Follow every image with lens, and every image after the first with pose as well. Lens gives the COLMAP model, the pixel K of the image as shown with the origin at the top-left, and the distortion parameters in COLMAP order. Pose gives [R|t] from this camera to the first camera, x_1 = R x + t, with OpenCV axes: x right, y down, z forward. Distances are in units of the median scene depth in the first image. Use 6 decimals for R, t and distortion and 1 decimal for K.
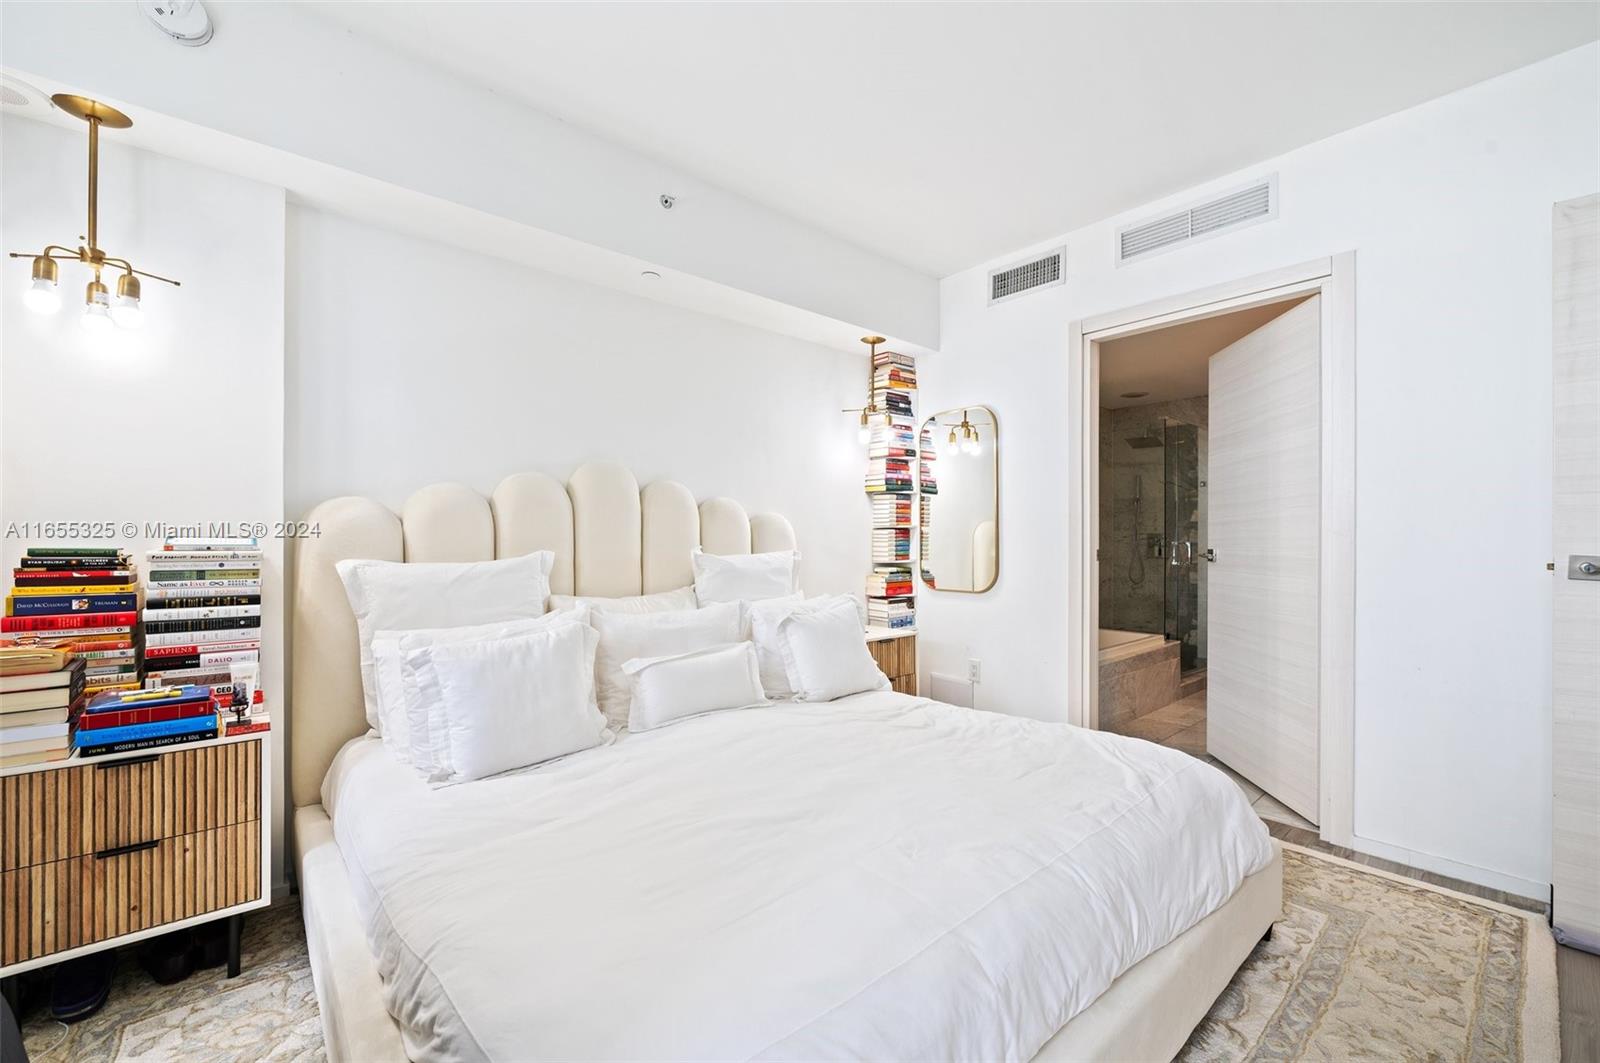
lens RADIAL K [[641.4, 0, 801.4], [0, 641.4, 526.4], [0, 0, 1]] dist [-0.007290, 0.000822]
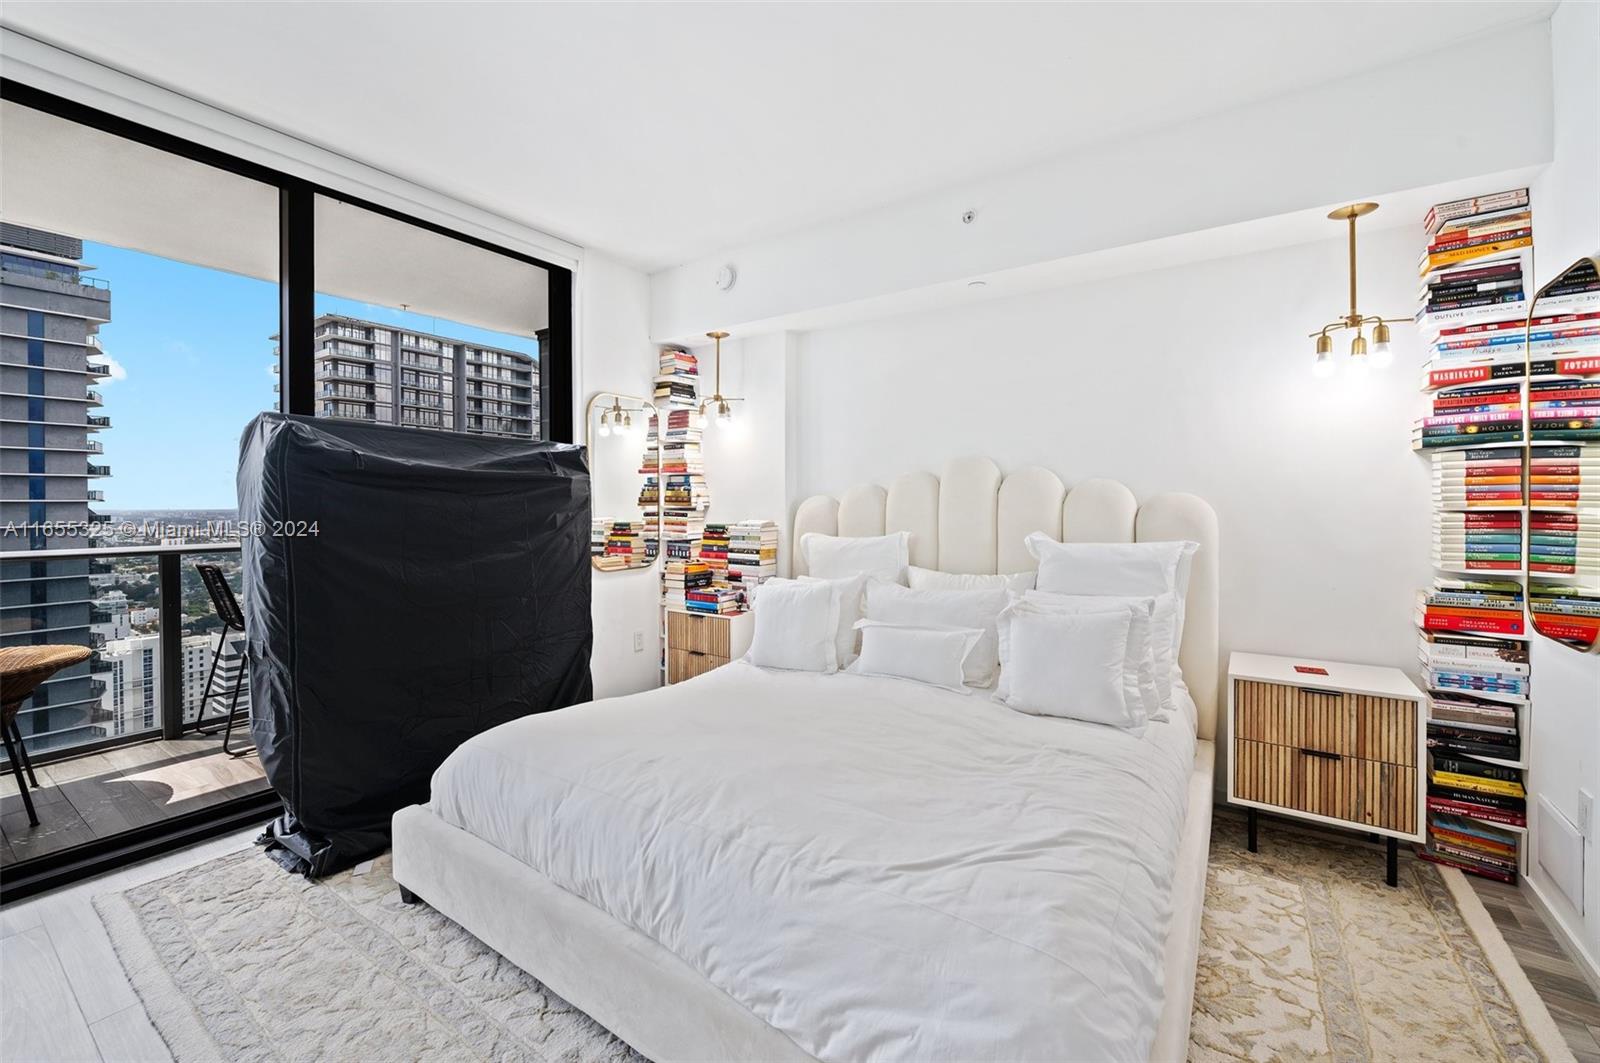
lens RADIAL K [[641.4, 0, 824.0], [0, 641.4, 496.7], [0, 0, 1]] dist [-0.007290, 0.000822]
pose [[0.281813, -0.009873, -0.959419, 0.821683], [0.022503, 0.999740, -0.003678, -0.032719], [0.959205, -0.020553, 0.281962, 0.478290]]
